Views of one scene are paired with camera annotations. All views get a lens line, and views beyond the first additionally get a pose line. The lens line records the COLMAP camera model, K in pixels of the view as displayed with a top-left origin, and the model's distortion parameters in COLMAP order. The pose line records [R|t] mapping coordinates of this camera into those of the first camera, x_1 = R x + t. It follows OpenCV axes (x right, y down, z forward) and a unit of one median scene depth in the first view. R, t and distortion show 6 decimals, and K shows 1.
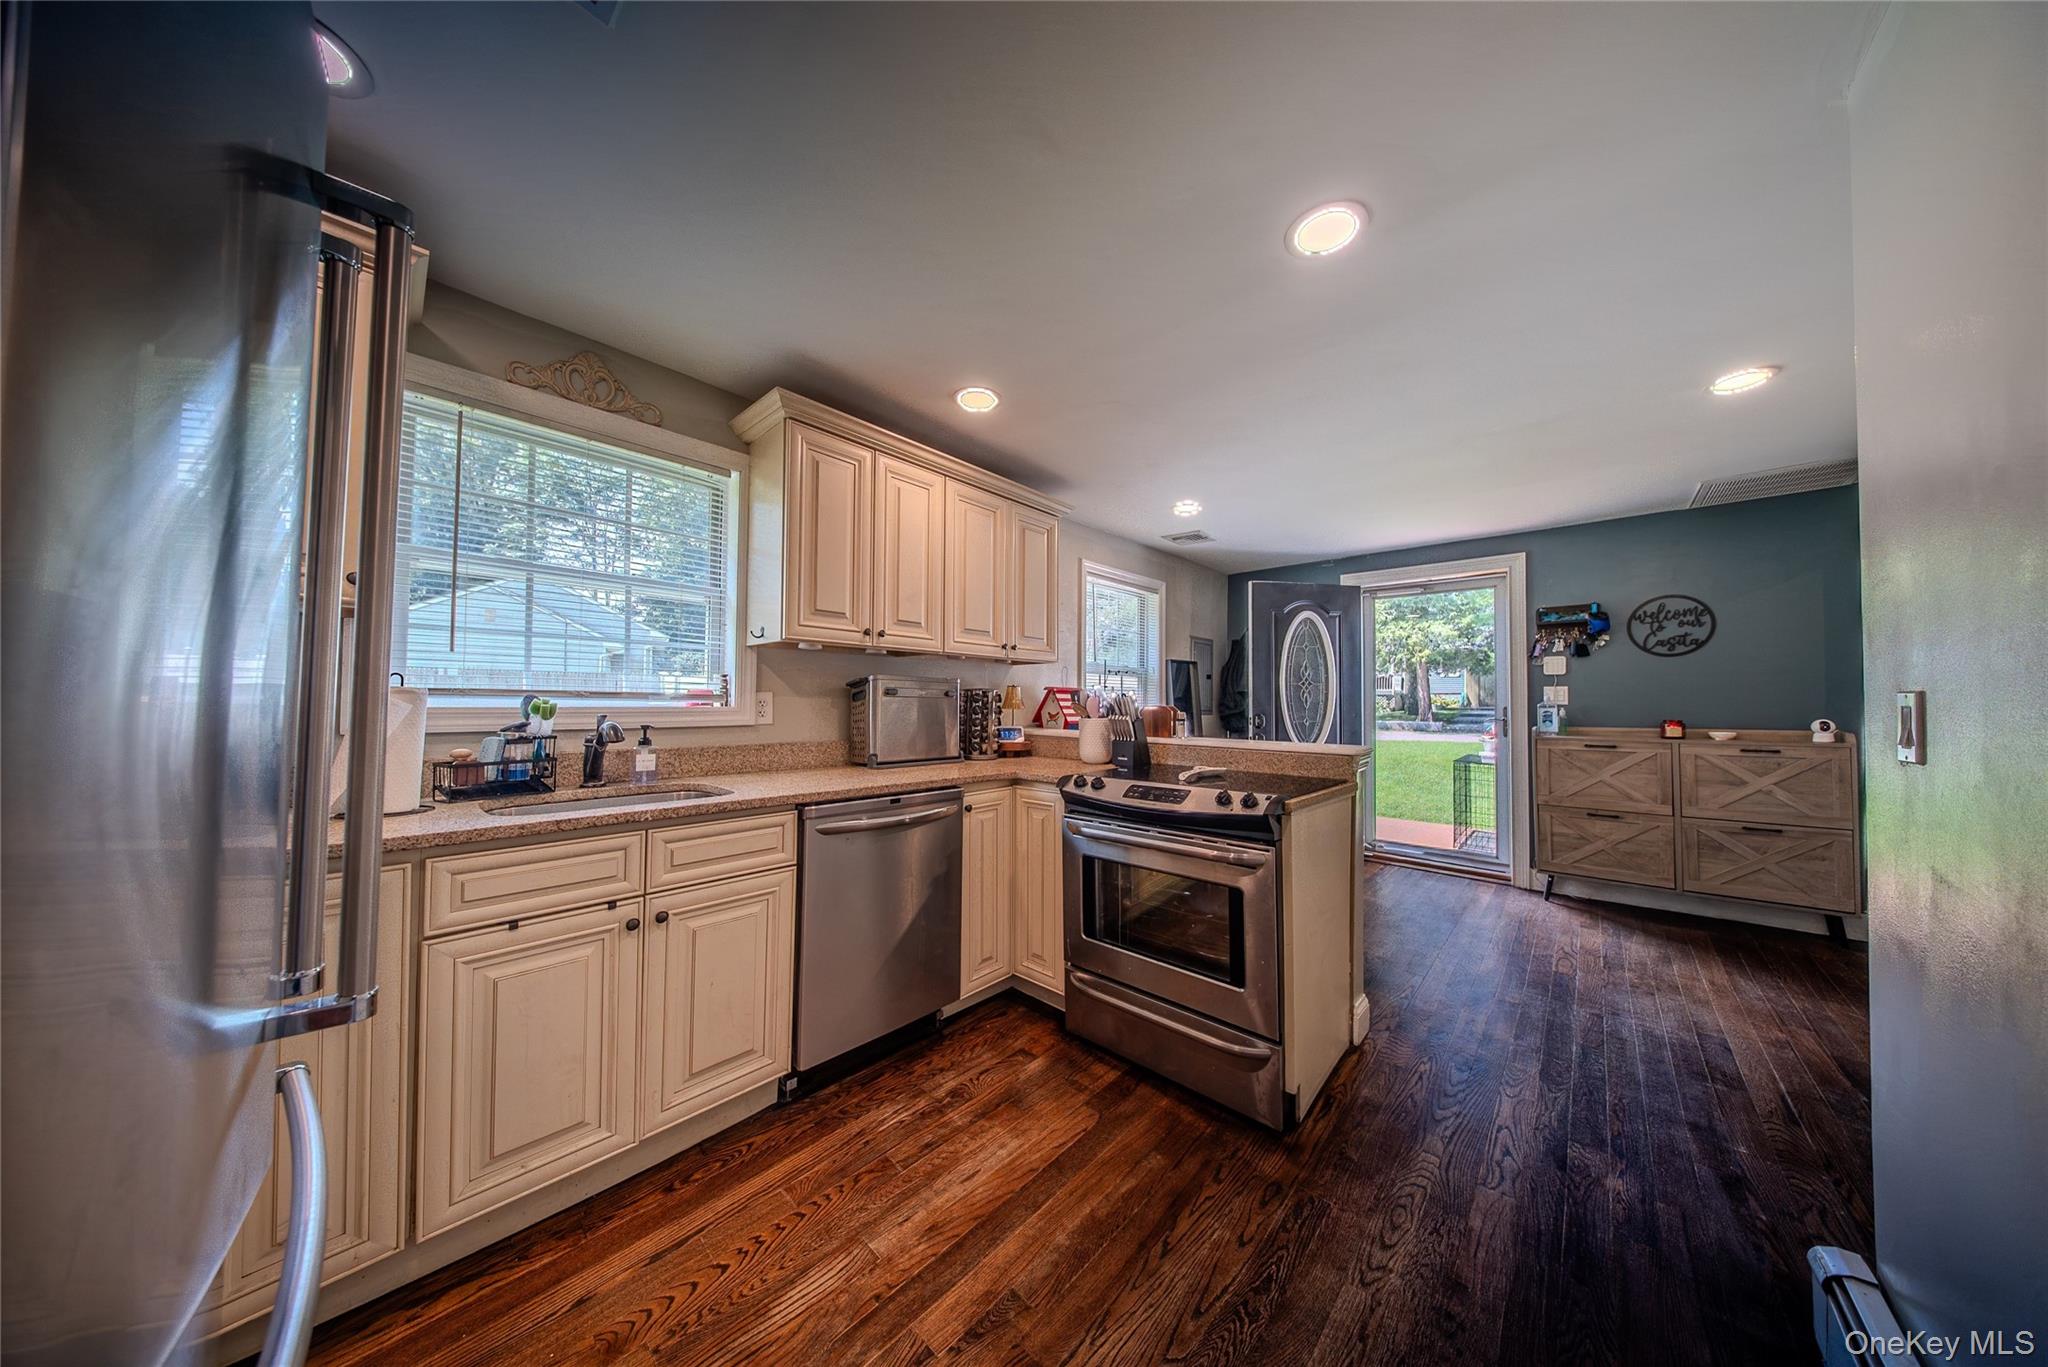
lens RADIAL K [[605.1, 0, 1039.8], [0, 605.1, 688.4], [0, 0, 1]] dist [0.005763, -0.002654]
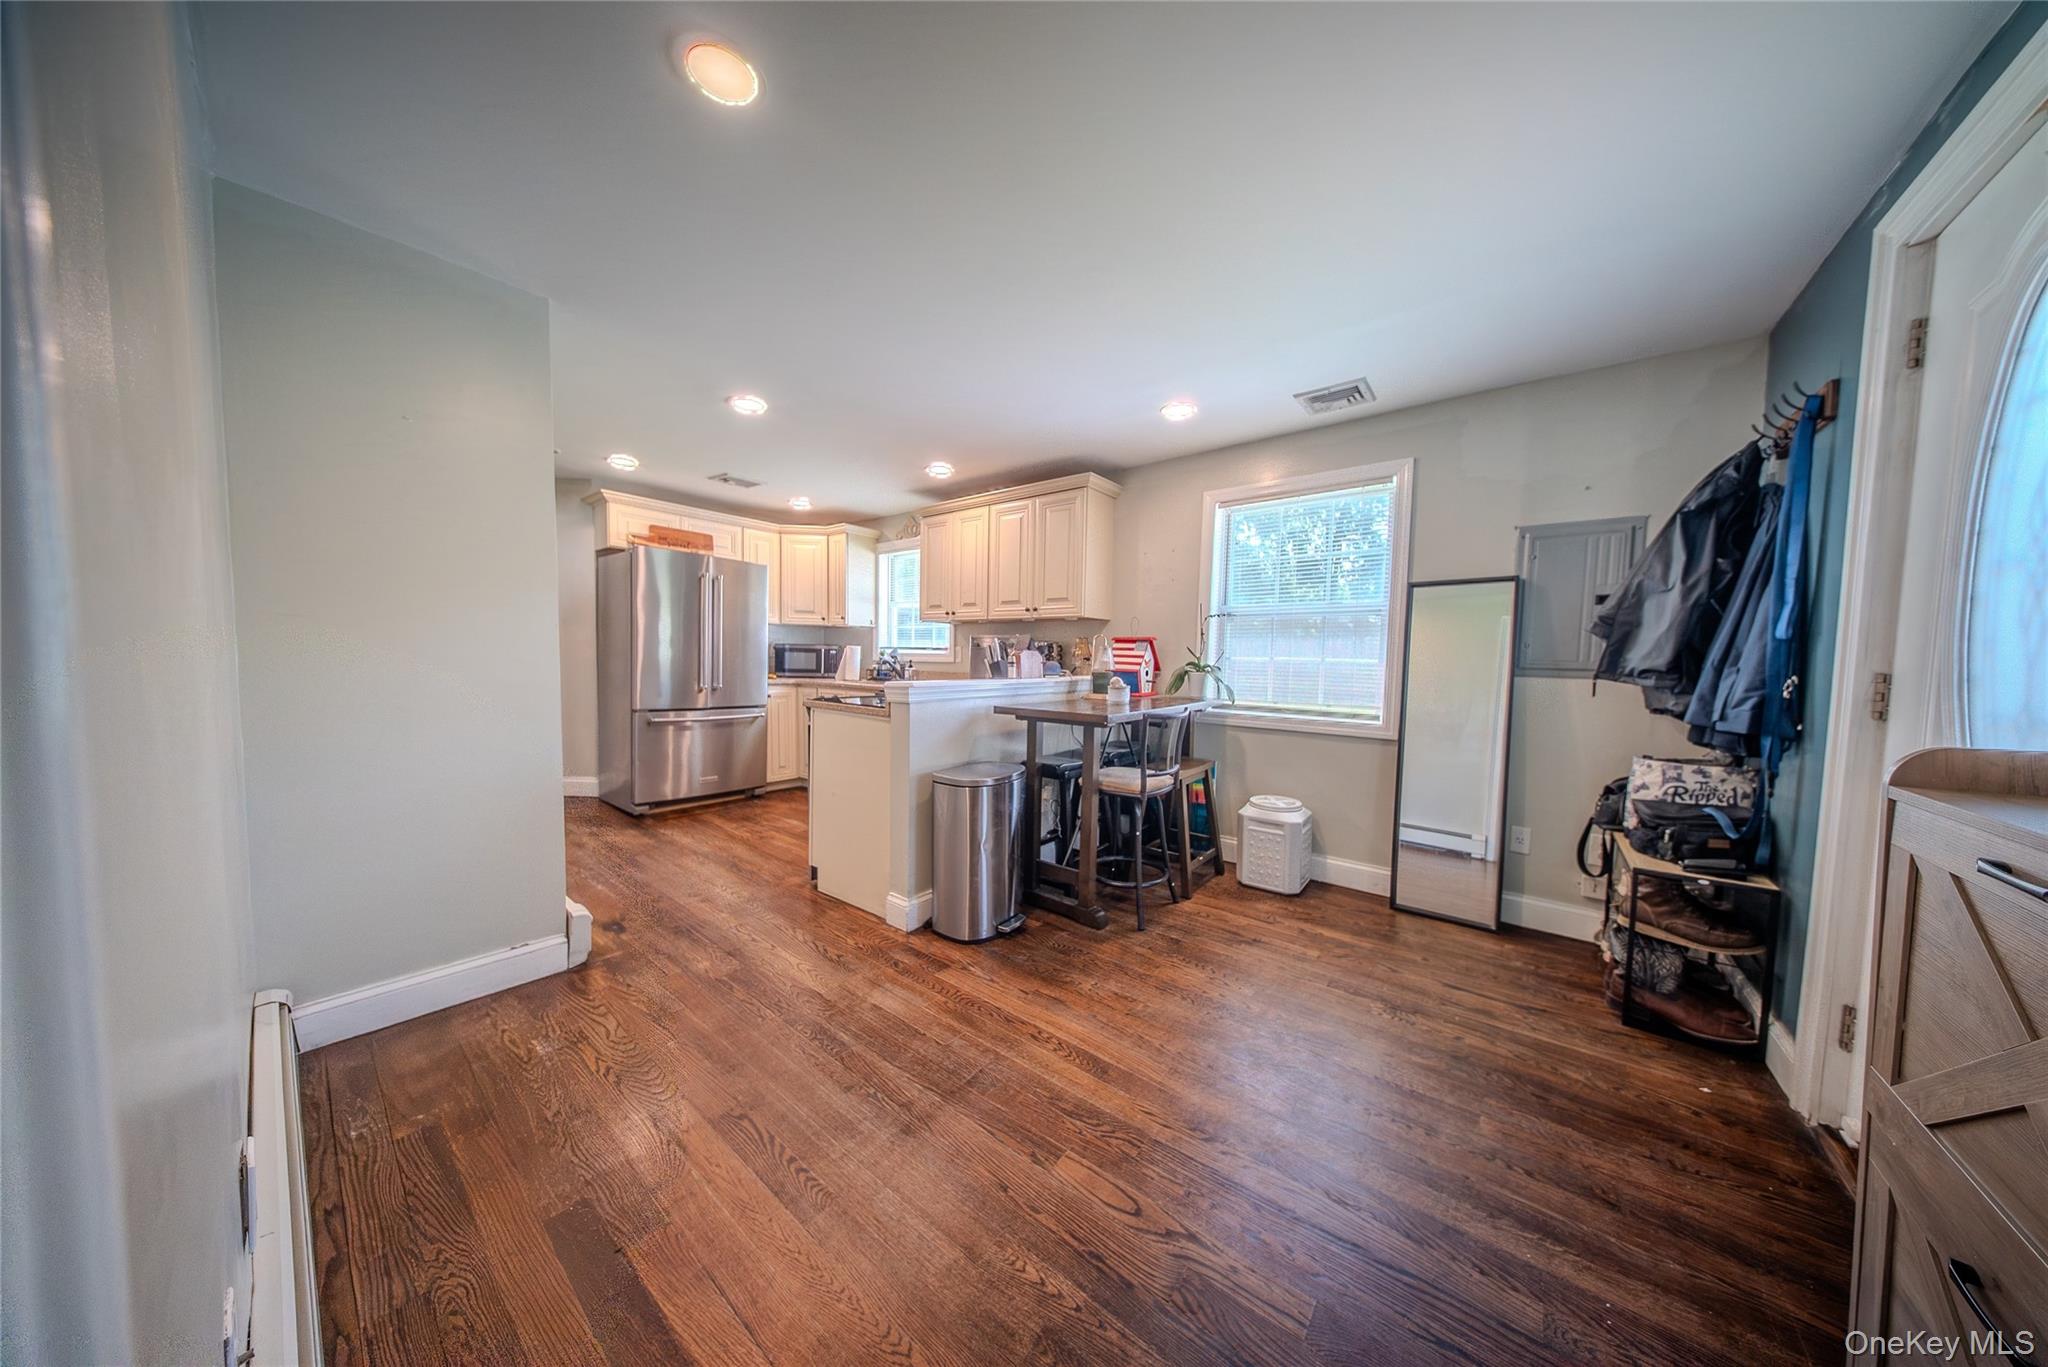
lens RADIAL K [[605.1, 0, 1034.6], [0, 605.1, 693.1], [0, 0, 1]] dist [0.005763, -0.002654]
pose [[0.062400, 0.053518, -0.996615, 1.670500], [0.008627, 0.998495, 0.054159, 0.058197], [0.998014, -0.011977, 0.061845, 1.181177]]
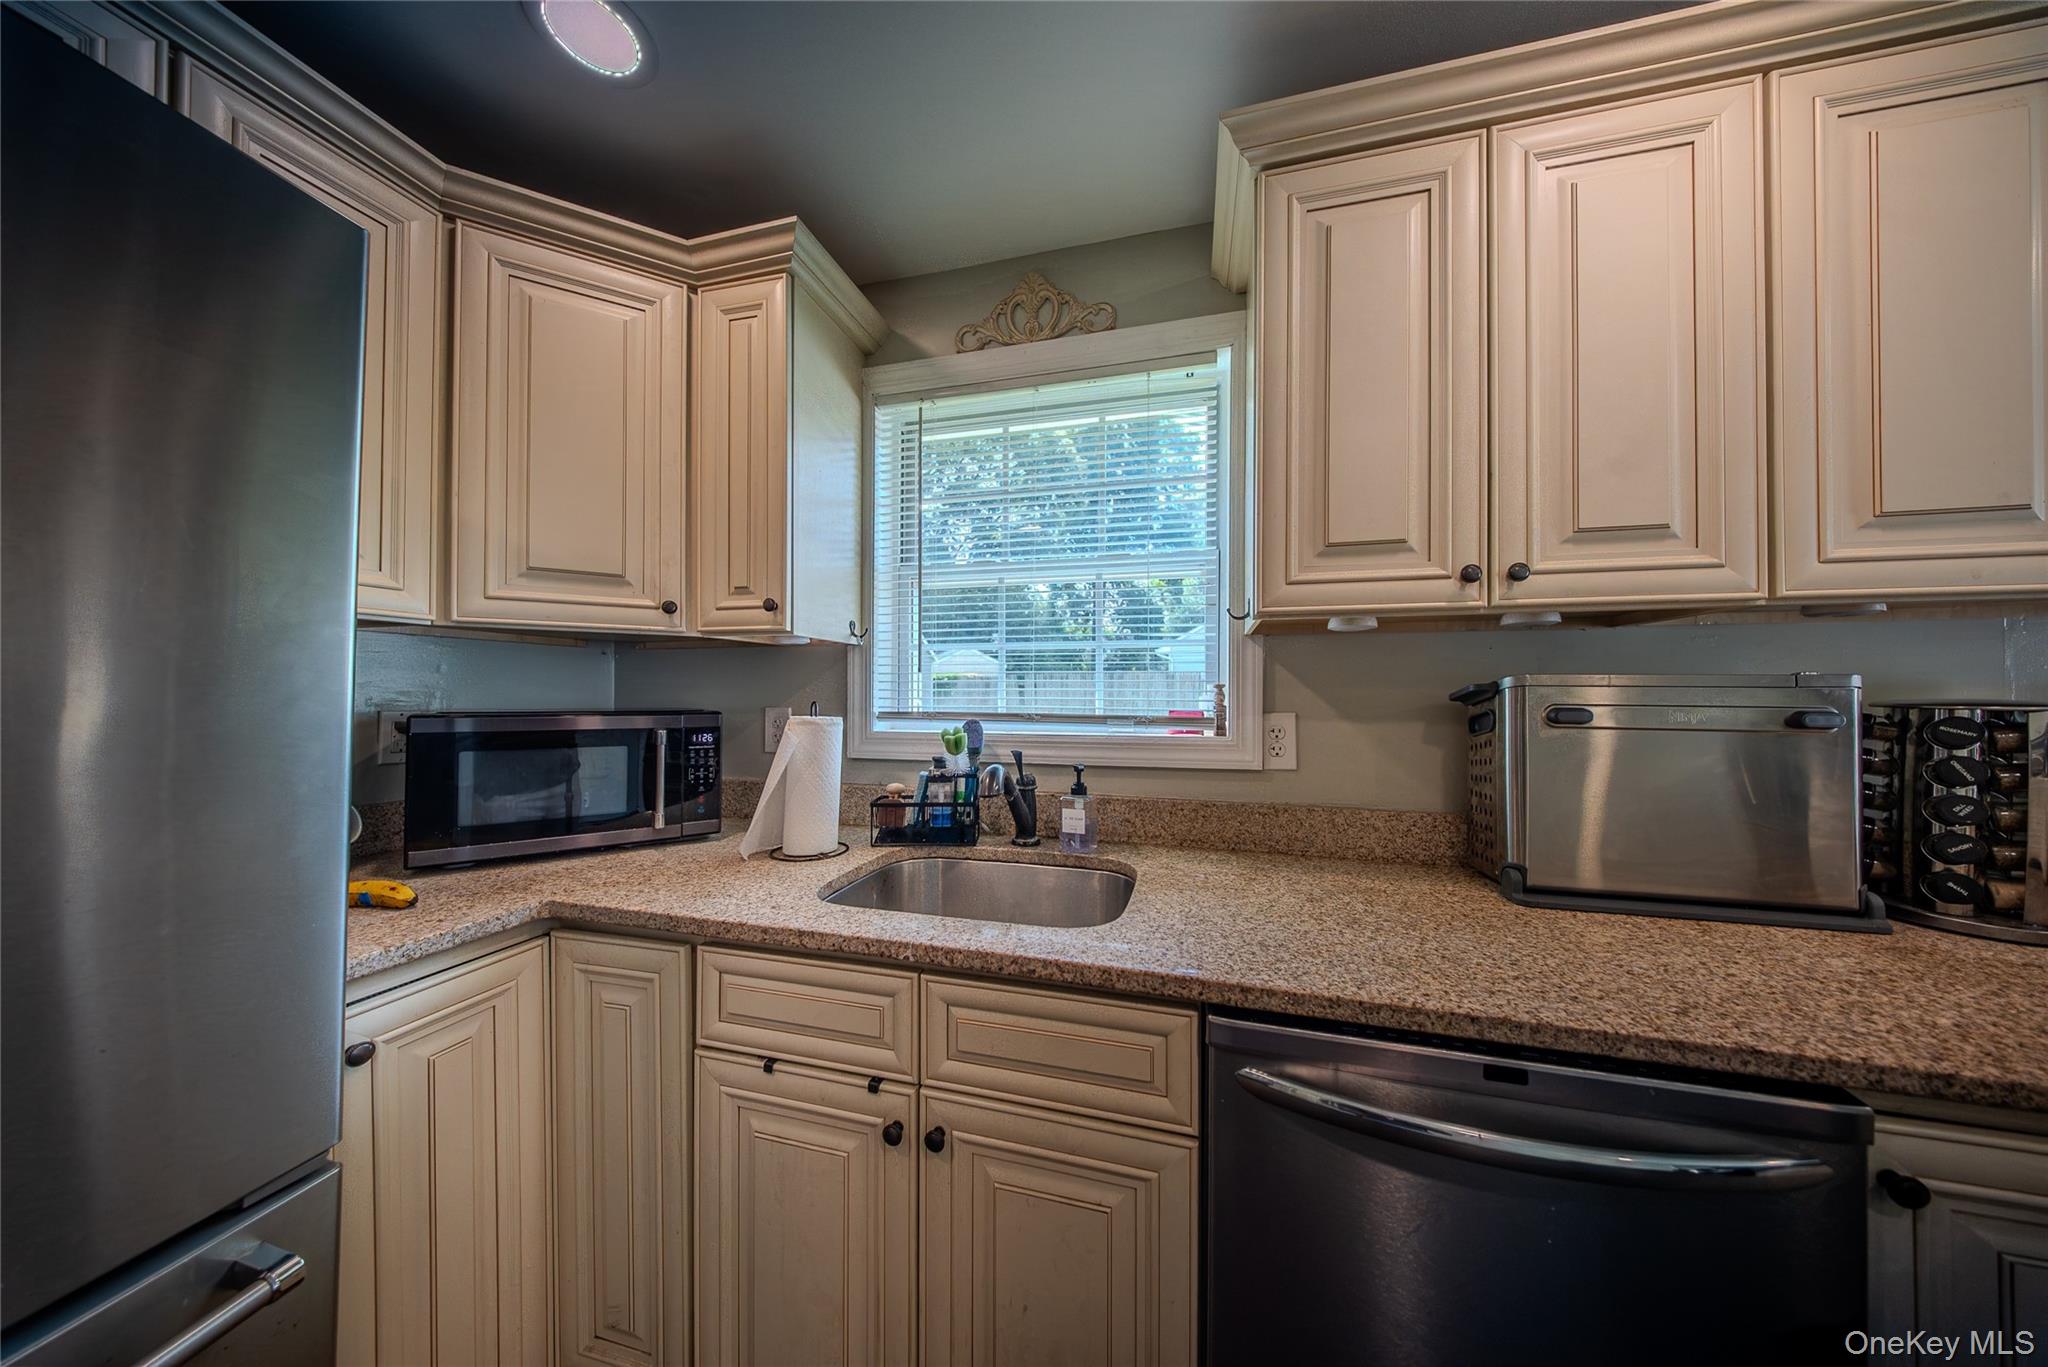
lens RADIAL K [[605.1, 0, 1035.9], [0, 605.1, 687.3], [0, 0, 1]] dist [0.005763, -0.002654]
pose [[0.455047, -0.014009, -0.890357, -0.054794], [0.023375, 0.999720, -0.003783, -0.022226], [0.890160, -0.019090, 0.455247, 0.561554]]
